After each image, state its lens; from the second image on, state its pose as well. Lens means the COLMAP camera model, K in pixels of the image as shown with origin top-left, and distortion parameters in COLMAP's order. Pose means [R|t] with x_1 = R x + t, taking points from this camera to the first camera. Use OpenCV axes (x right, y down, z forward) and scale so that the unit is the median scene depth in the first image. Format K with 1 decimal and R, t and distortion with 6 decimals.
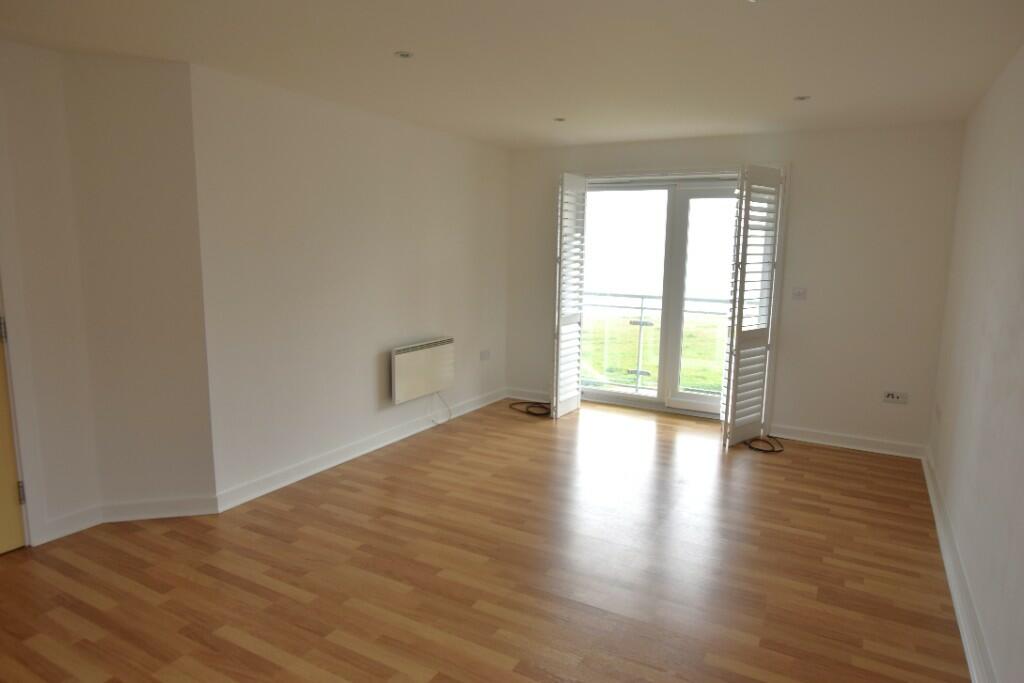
lens RADIAL K [[626.6, 0, 517.9], [0, 626.6, 338.7], [0, 0, 1]] dist [-0.027791, 0.004712]
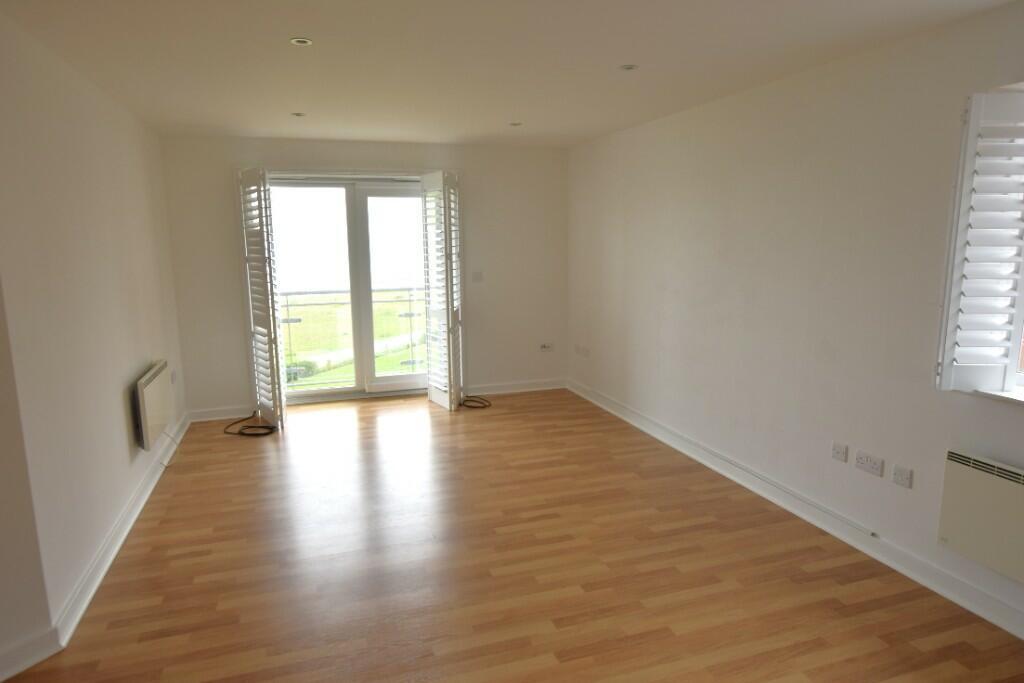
lens RADIAL K [[626.6, 0, 509.7], [0, 626.6, 341.8], [0, 0, 1]] dist [-0.027791, 0.004712]
pose [[0.672179, -0.144397, 0.726171, -0.463705], [0.130661, 0.988539, 0.075623, -0.033723], [-0.728768, 0.044050, 0.683342, 0.121249]]
